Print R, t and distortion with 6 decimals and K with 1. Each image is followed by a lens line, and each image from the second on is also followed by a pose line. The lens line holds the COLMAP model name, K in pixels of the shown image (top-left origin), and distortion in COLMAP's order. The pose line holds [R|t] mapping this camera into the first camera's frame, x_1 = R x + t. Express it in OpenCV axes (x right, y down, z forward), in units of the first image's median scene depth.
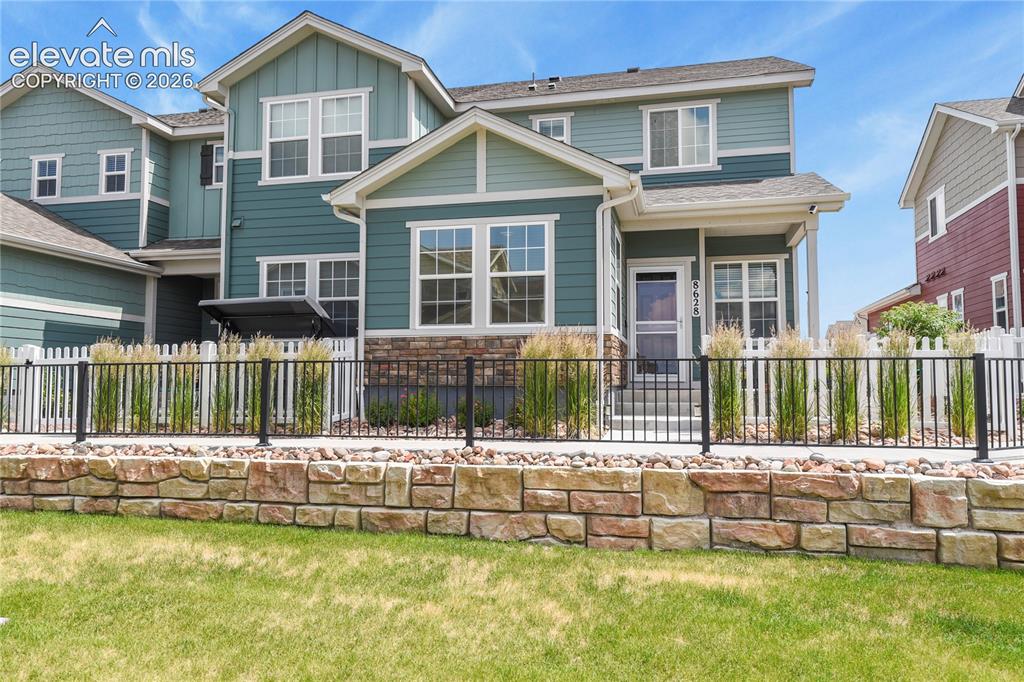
lens RADIAL K [[731.3, 0, 512.0], [0, 731.3, 341.0], [0, 0, 1]] dist [0.001361, 0.000719]
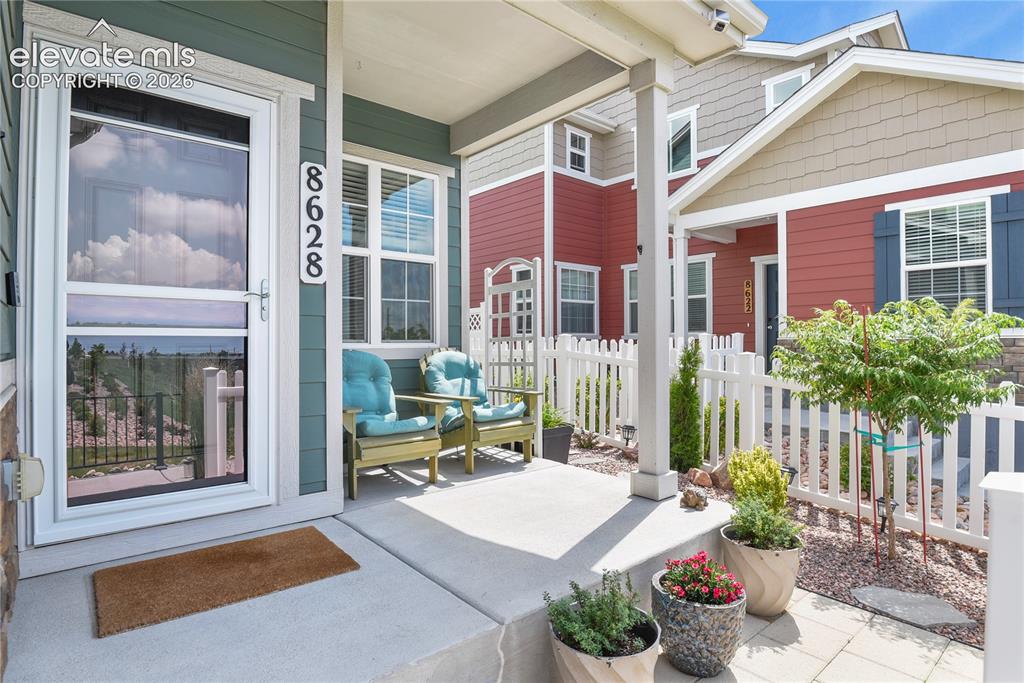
lens RADIAL K [[539.8, 0, 512.0], [0, 539.8, 341.5], [0, 0, 1]] dist [-0.034827, -0.000078]
pose [[0.592418, -0.001186, 0.805630, 0.113332], [-0.050142, 0.998006, 0.038342, -0.020506], [-0.804069, -0.063111, 0.591178, 0.751114]]
